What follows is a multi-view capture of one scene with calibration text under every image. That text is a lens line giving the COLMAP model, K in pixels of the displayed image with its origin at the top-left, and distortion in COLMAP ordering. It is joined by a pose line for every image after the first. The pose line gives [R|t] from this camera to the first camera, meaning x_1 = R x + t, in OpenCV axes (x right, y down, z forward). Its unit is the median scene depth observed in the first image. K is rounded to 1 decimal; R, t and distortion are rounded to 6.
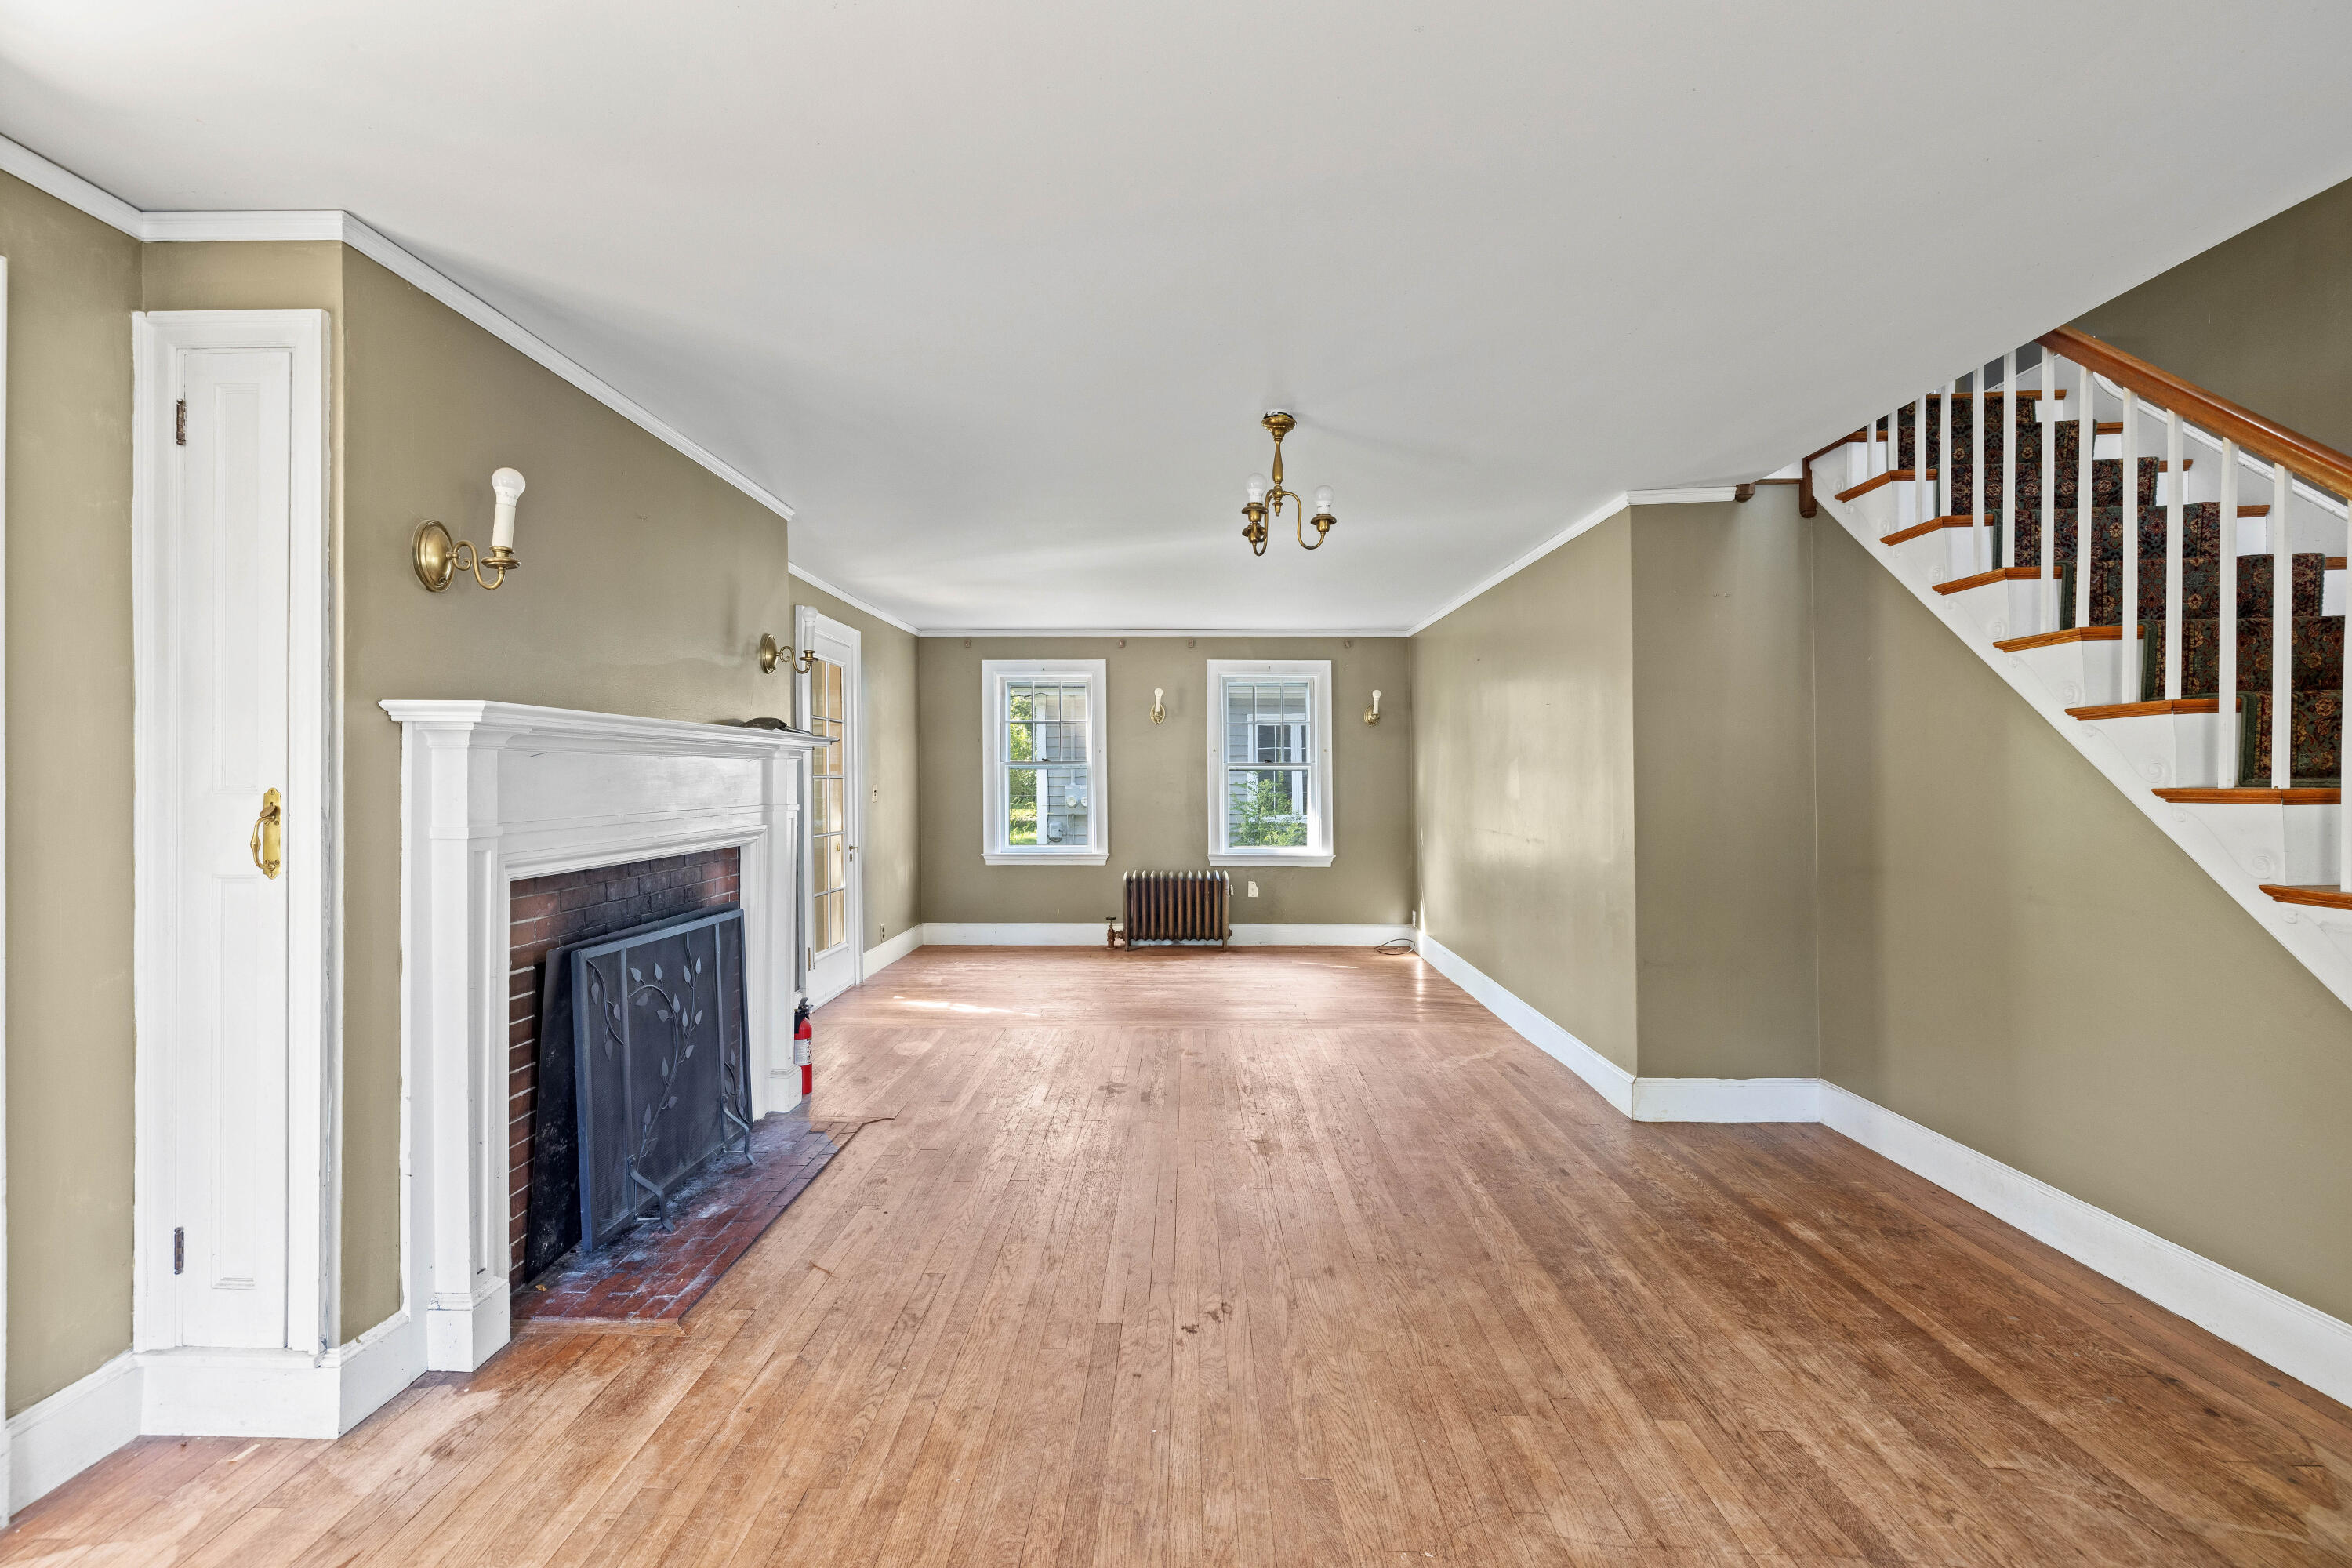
lens RADIAL K [[983.7, 0, 1170.6], [0, 983.7, 773.3], [0, 0, 1]] dist [-0.001473, 0.000540]
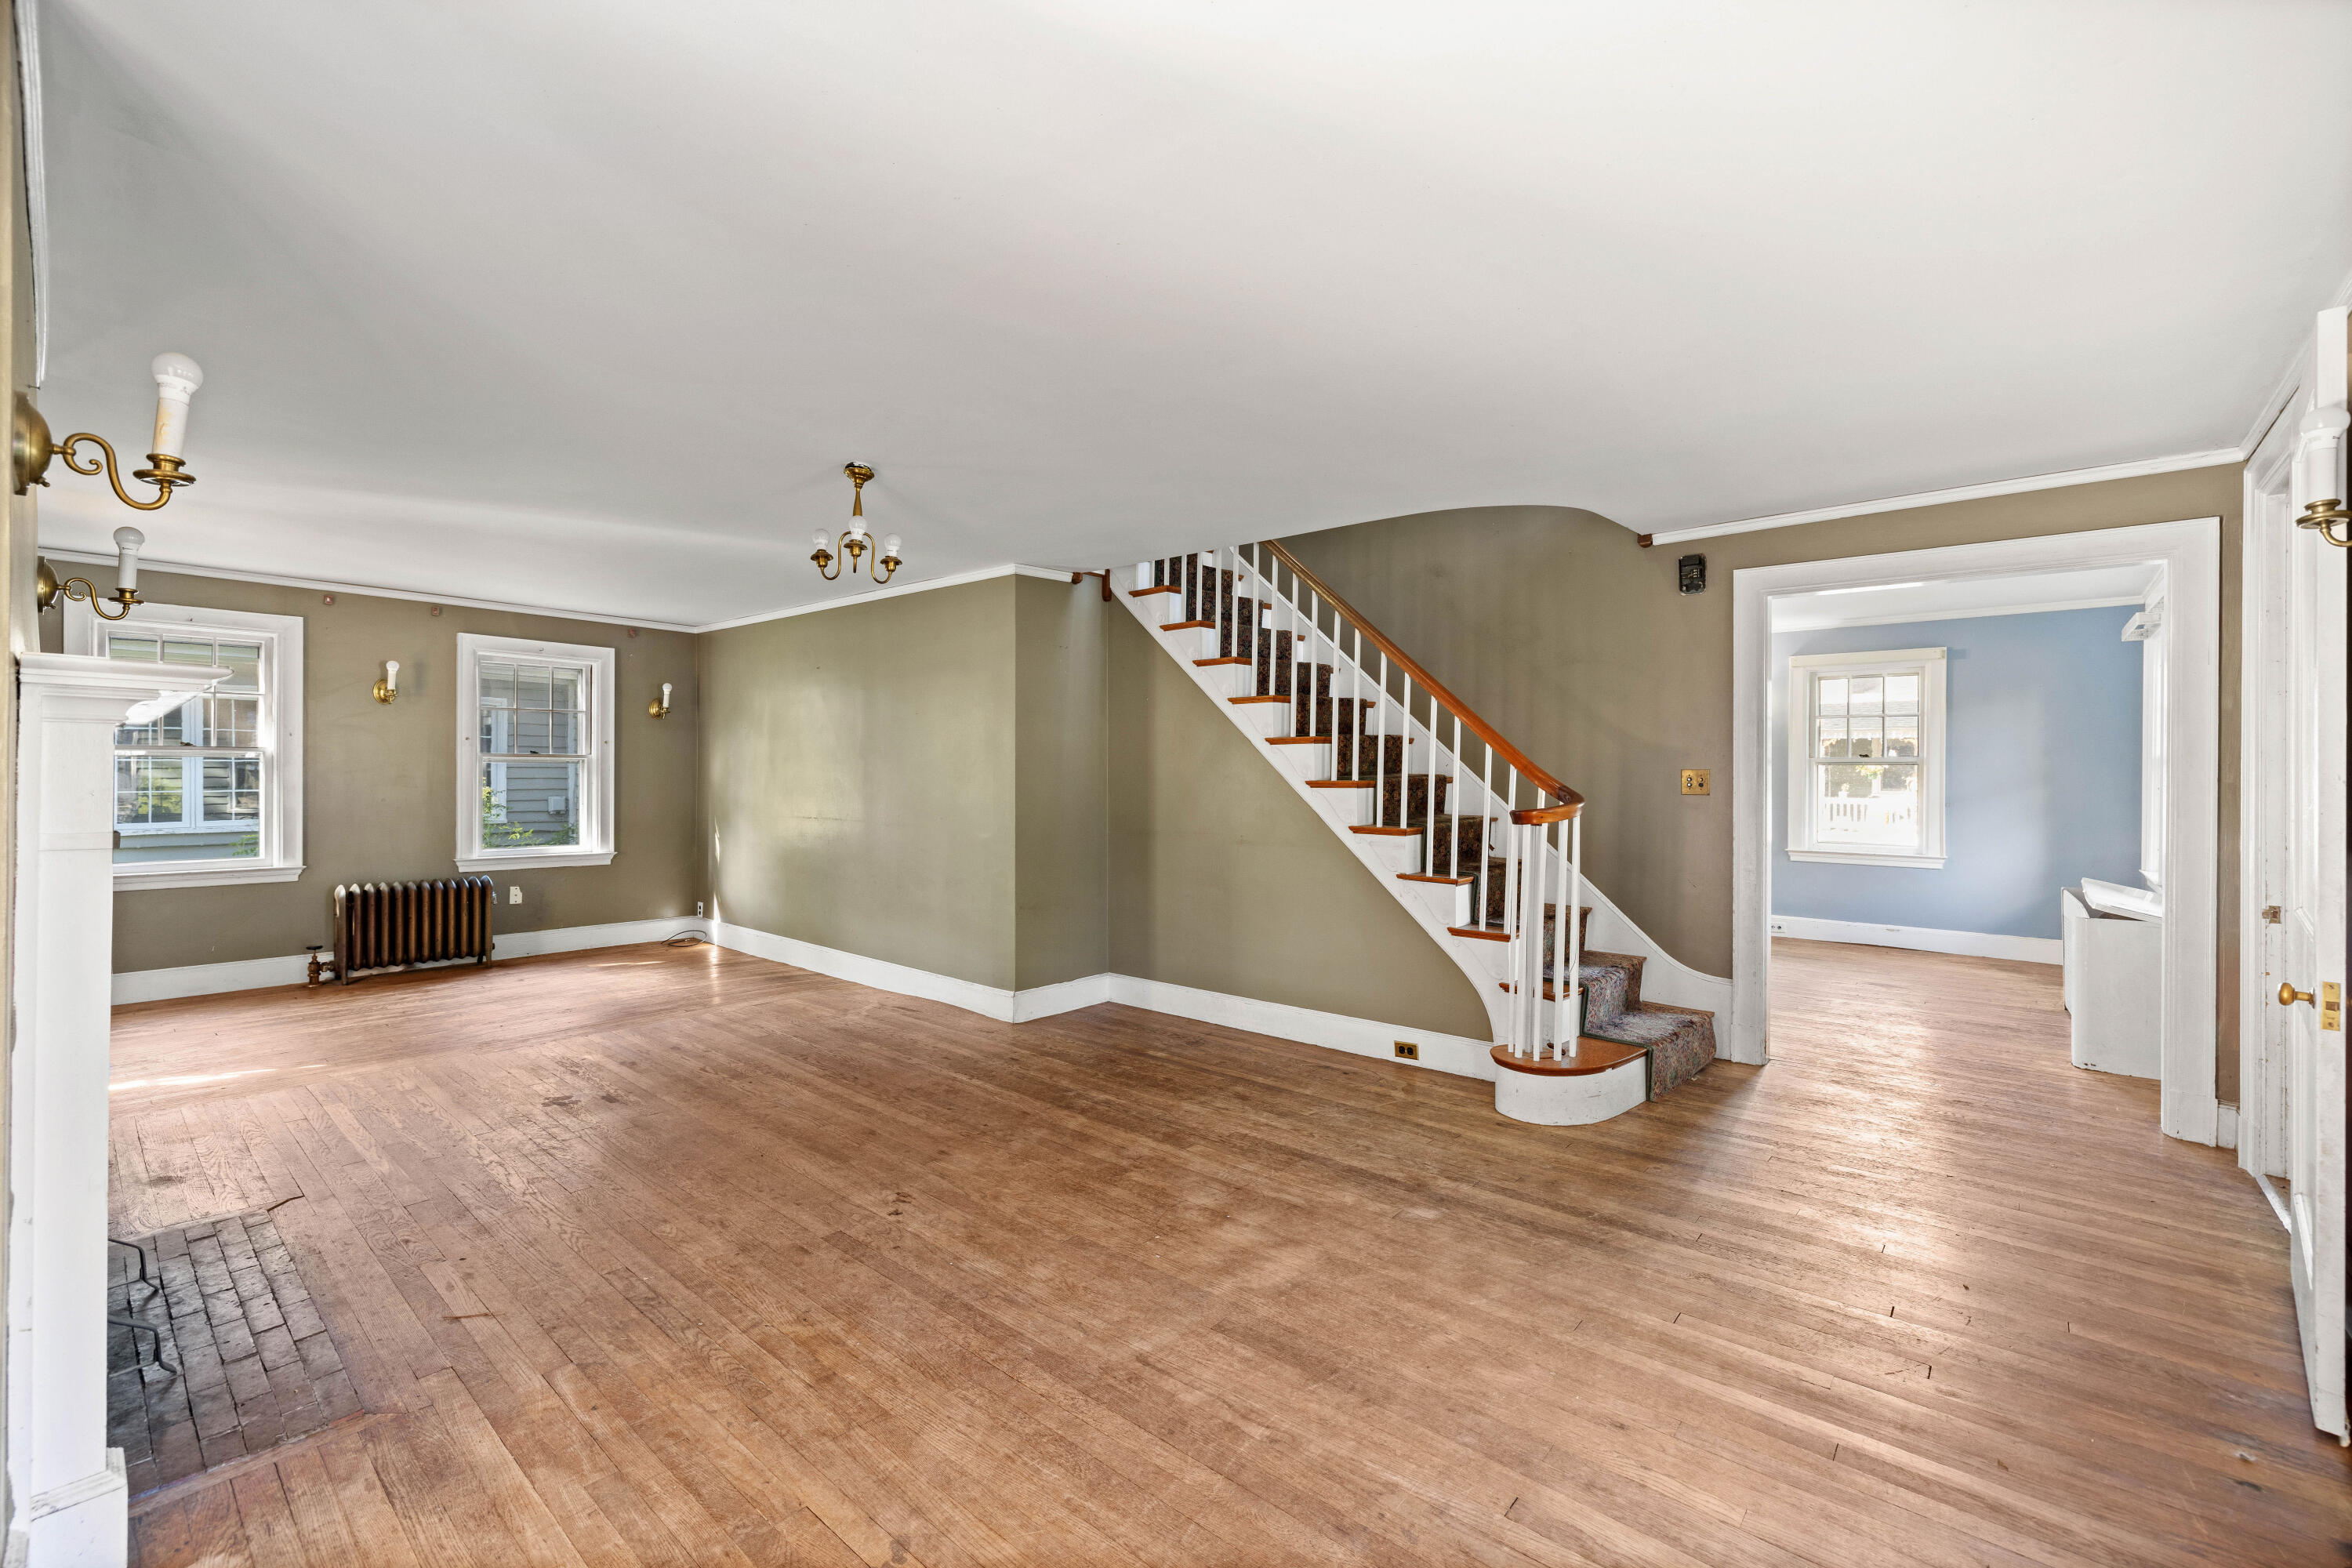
lens RADIAL K [[983.7, 0, 1156.0], [0, 983.7, 758.9], [0, 0, 1]] dist [-0.001473, 0.000540]
pose [[0.648102, 0.018447, 0.761330, -0.538814], [-0.011132, 0.999829, -0.014749, 0.003242], [-0.761472, 0.001084, 0.648197, -0.044370]]
